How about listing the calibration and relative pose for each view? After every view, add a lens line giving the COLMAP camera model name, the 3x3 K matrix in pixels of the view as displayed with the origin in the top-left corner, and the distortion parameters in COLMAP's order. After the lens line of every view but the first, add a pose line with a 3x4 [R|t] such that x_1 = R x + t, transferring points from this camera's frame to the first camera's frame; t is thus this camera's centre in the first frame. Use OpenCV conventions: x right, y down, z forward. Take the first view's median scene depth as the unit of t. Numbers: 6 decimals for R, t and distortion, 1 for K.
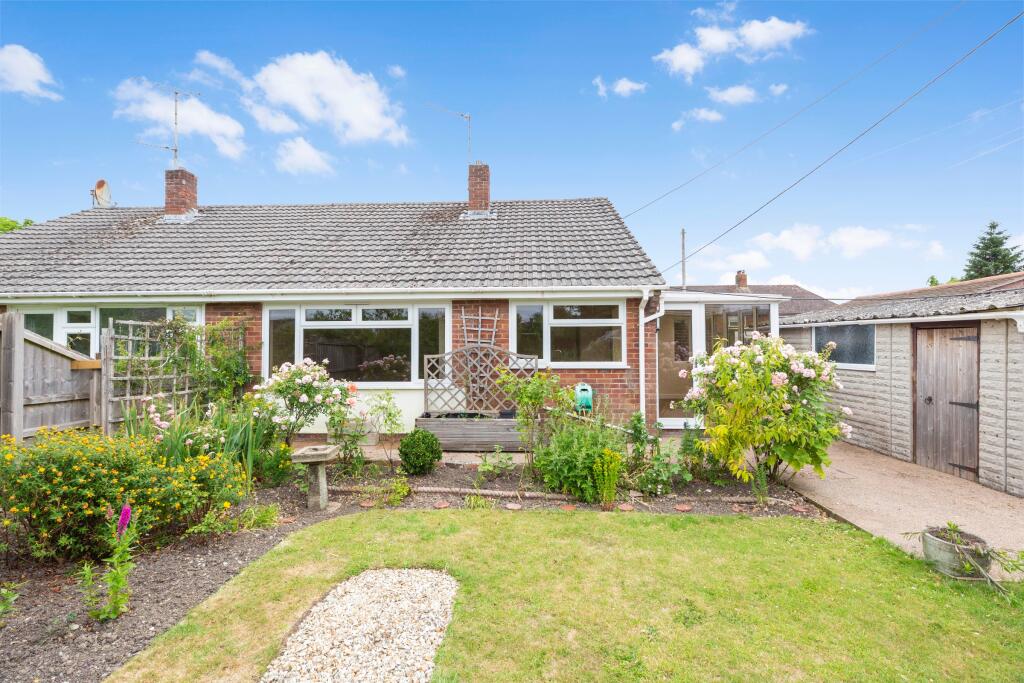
lens RADIAL K [[463.7, 0, 511.9], [0, 463.7, 338.3], [0, 0, 1]] dist [0.001578, 0.000188]
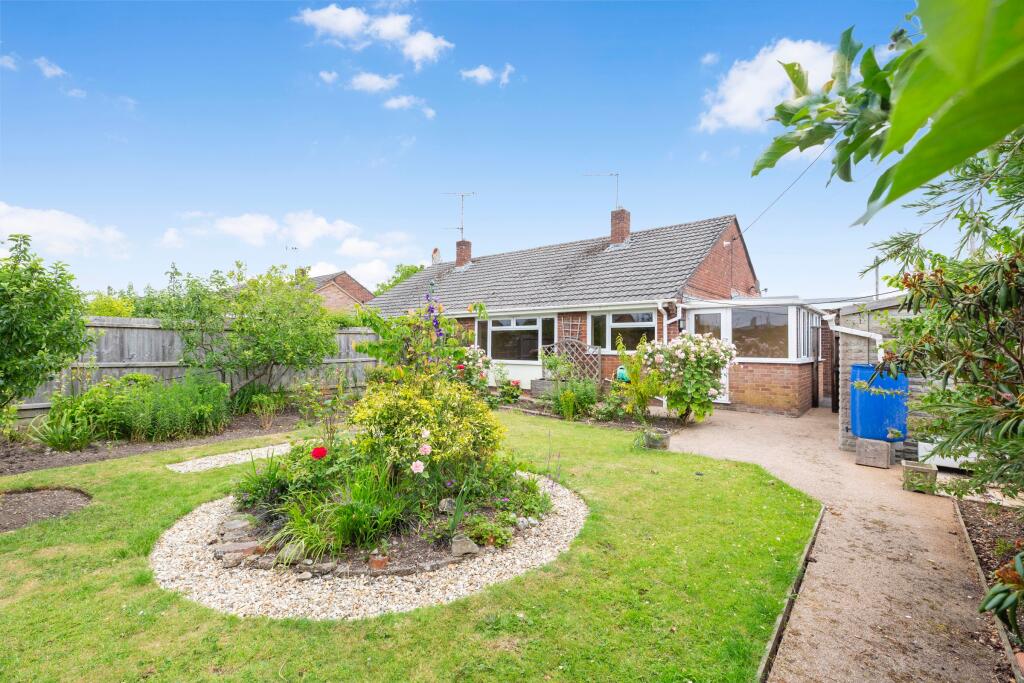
lens RADIAL K [[463.7, 0, 511.9], [0, 463.7, 338.3], [0, 0, 1]] dist [0.001578, 0.000188]
pose [[0.793921, 0.000010, -0.608021, 0.756538], [0.004542, 0.999972, 0.005948, -0.000881], [0.608004, -0.007483, 0.793899, -0.431923]]
